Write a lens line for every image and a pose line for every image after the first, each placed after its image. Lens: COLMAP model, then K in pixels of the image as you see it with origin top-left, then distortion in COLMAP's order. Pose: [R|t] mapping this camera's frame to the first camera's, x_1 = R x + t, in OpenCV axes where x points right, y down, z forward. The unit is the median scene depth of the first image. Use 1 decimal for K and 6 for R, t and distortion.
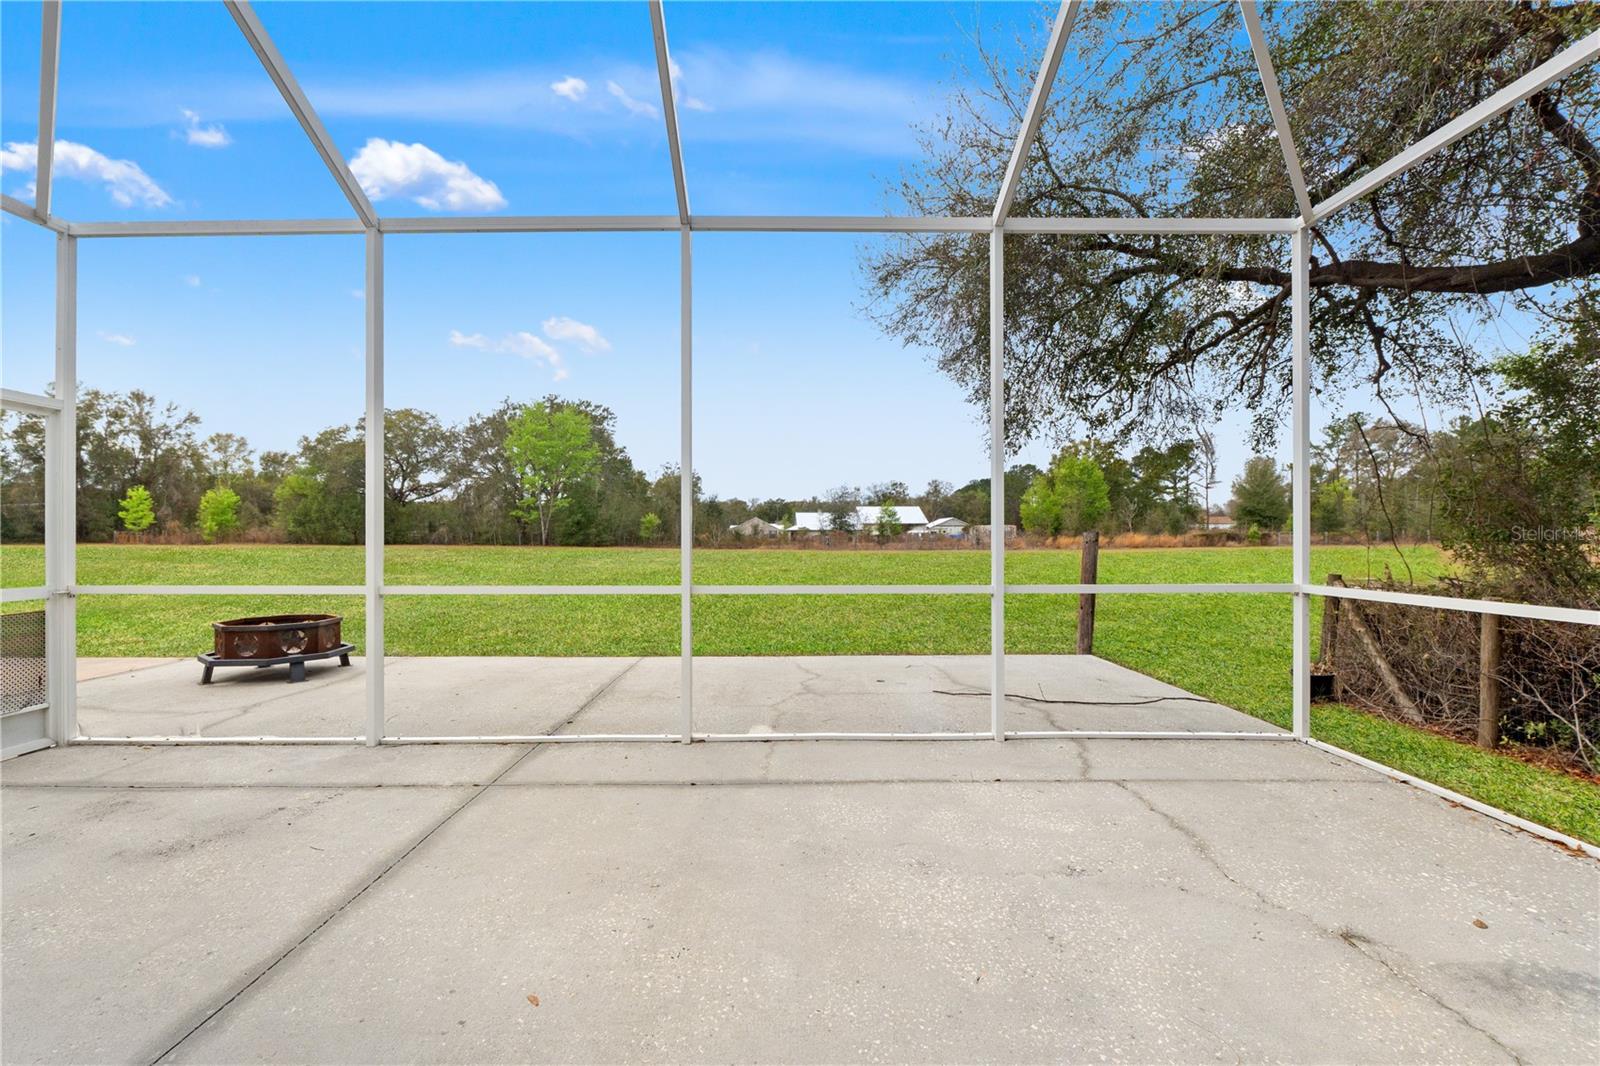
lens RADIAL K [[686.4, 0, 800.0], [0, 686.4, 533.0], [0, 0, 1]] dist [-0.009056, -0.000280]
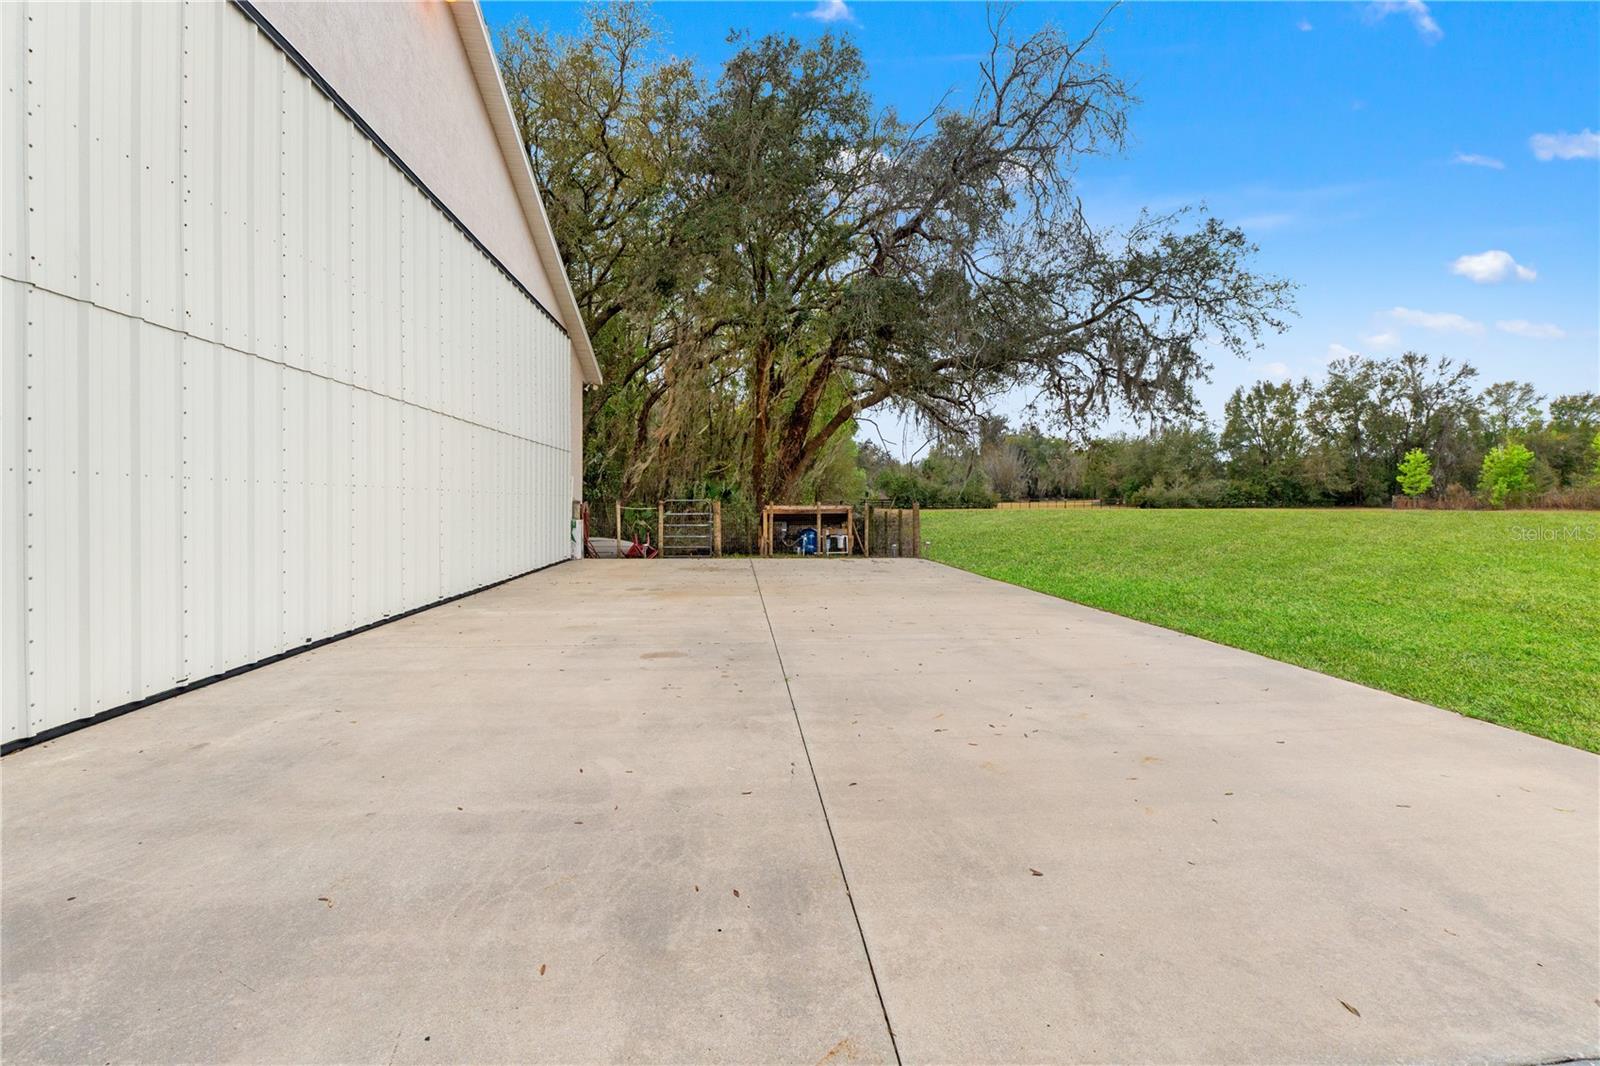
lens RADIAL K [[695.3, 0, 797.9], [0, 695.3, 512.8], [0, 0, 1]] dist [-0.002143, -0.000303]
pose [[0.086882, 0.012666, -0.996138, -0.059546], [0.008632, 0.999872, 0.013467, 0.000813], [0.996181, -0.009768, 0.086762, 0.036071]]
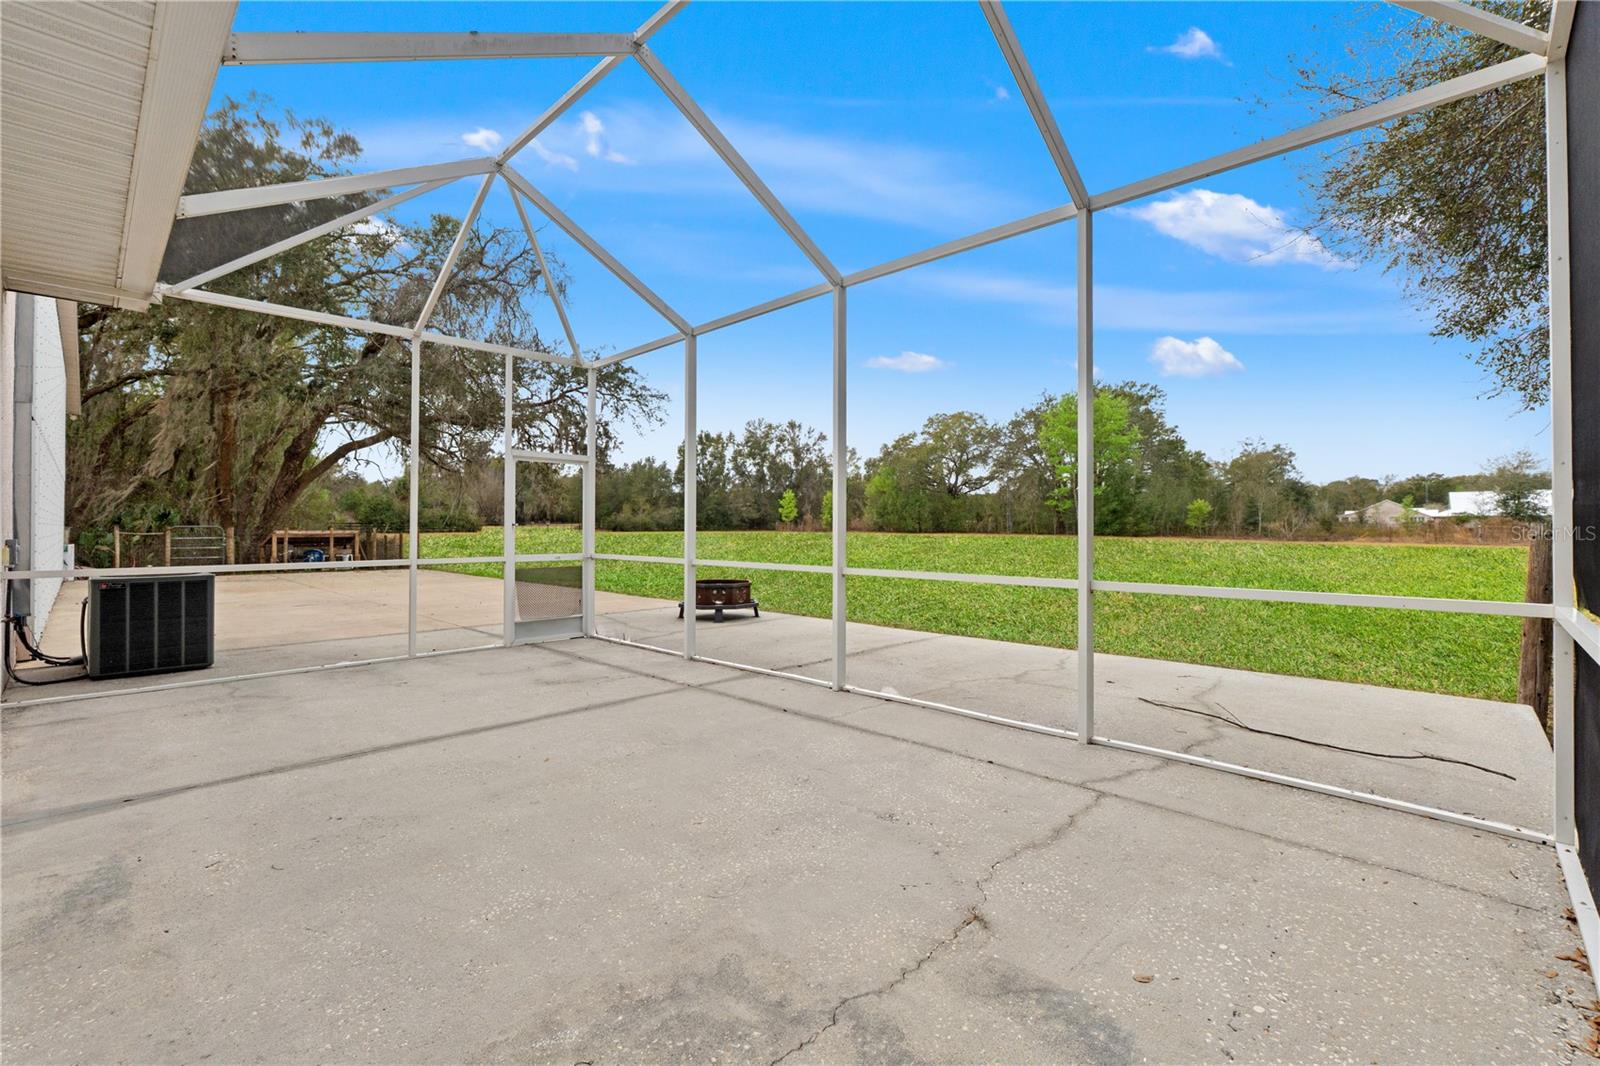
lens RADIAL K [[695.3, 0, 797.9], [0, 695.3, 512.8], [0, 0, 1]] dist [-0.002143, -0.000303]
pose [[0.711817, -0.013708, -0.702232, 0.034533], [0.004551, 0.999879, -0.014905, -0.000334], [0.702351, 0.007414, 0.711793, 0.001283]]
